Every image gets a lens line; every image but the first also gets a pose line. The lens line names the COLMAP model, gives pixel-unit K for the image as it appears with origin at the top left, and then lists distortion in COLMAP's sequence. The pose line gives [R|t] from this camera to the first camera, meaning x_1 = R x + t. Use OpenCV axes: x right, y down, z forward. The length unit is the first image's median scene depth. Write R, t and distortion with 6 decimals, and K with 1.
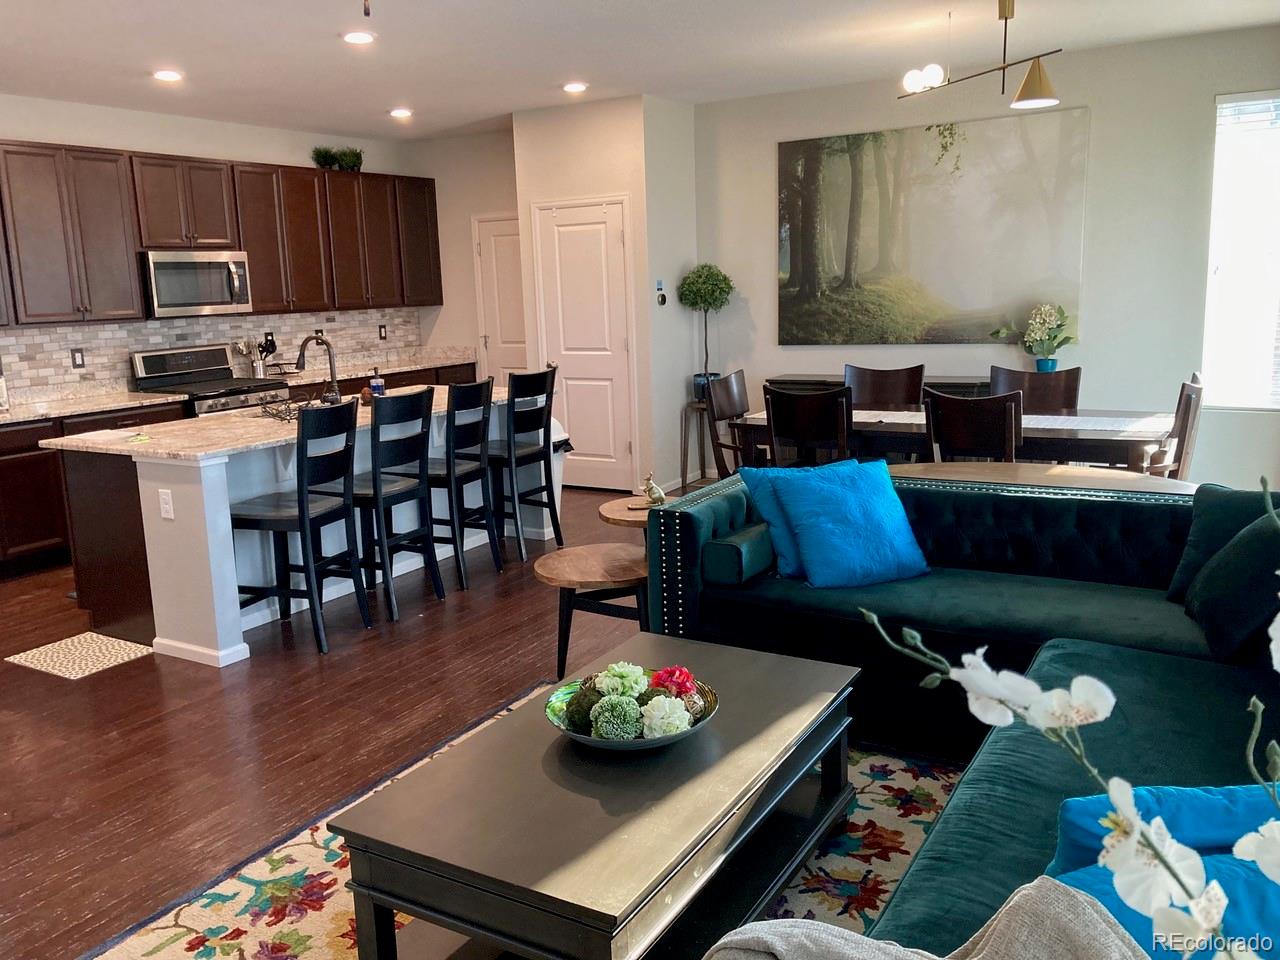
lens RADIAL K [[1045.0, 0, 635.6], [0, 1045.0, 507.9], [0, 0, 1]] dist [-0.005821, -0.003035]
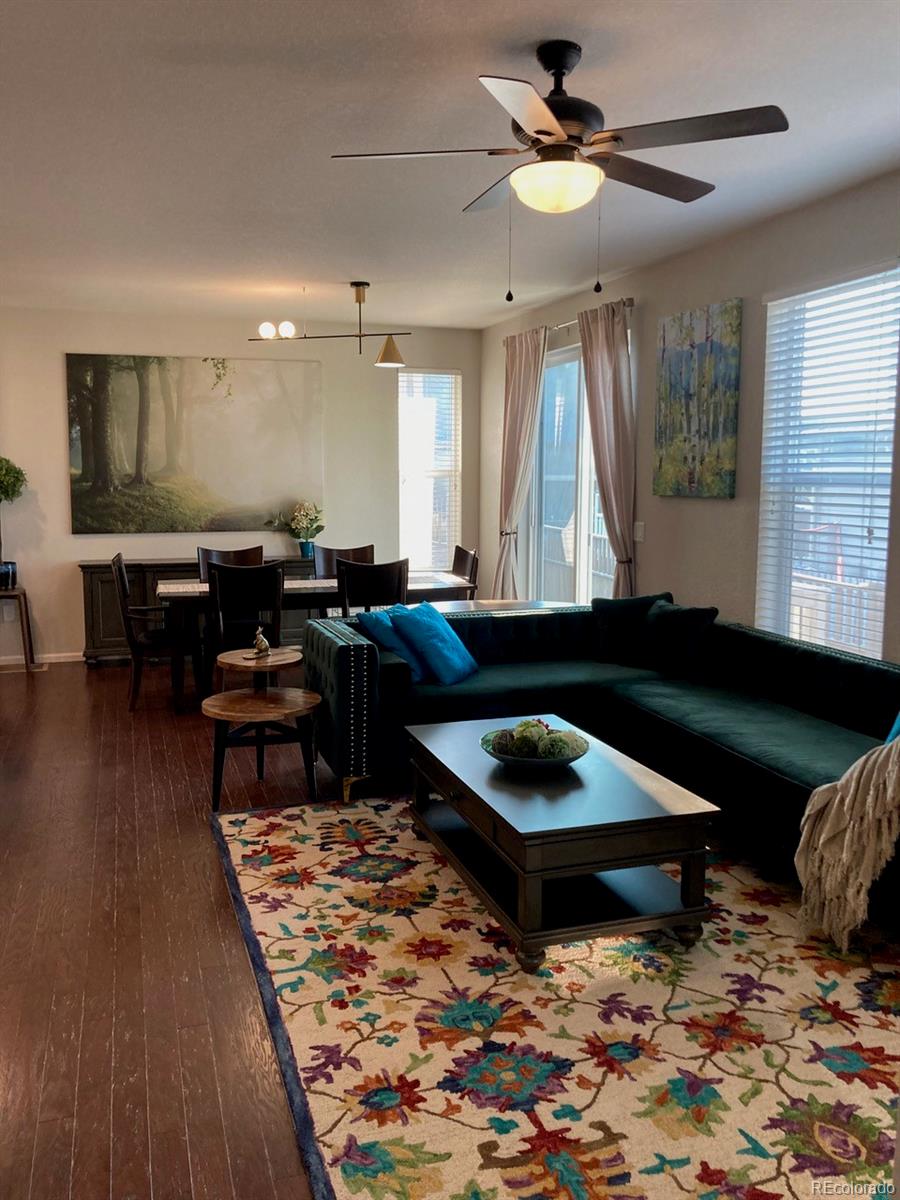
lens RADIAL K [[1009.6, 0, 450.0], [0, 1009.6, 600.0], [0, 0, 1]] dist [-0.002513, 0.010964]
pose [[0.654367, -0.055176, 0.754161, -0.431681], [0.129016, 0.990857, -0.039452, 0.004870], [-0.745089, 0.123115, 0.655503, 0.026664]]
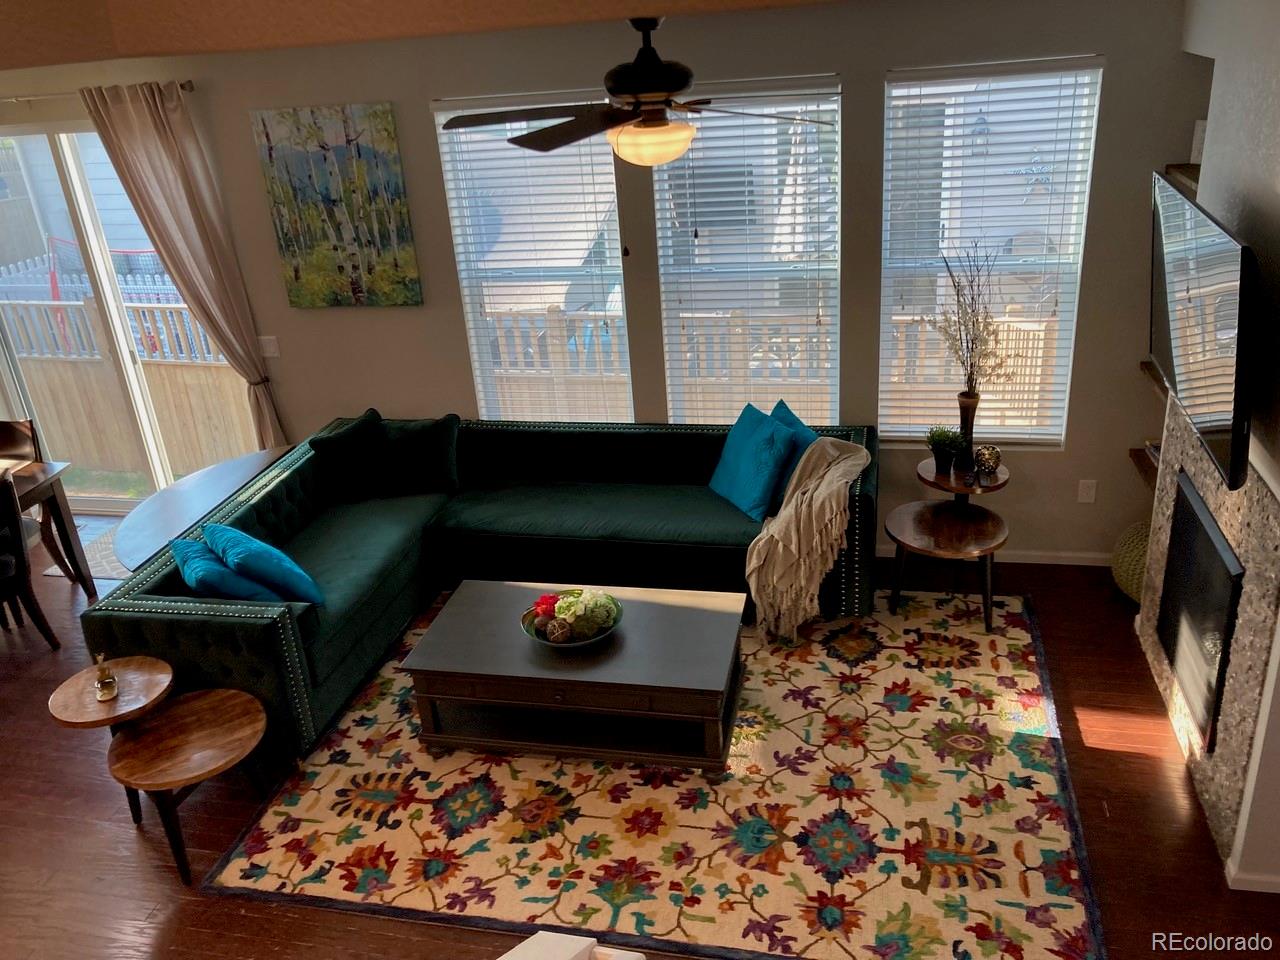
lens RADIAL K [[1076.9, 0, 640.0], [0, 1076.9, 480.0], [0, 0, 1]] dist [-0.002513, 0.010964]
pose [[-0.311710, -0.333523, 0.889719, -0.540825], [0.279791, 0.862638, 0.421395, -0.253639], [-0.908050, 0.380288, -0.175576, 0.396727]]
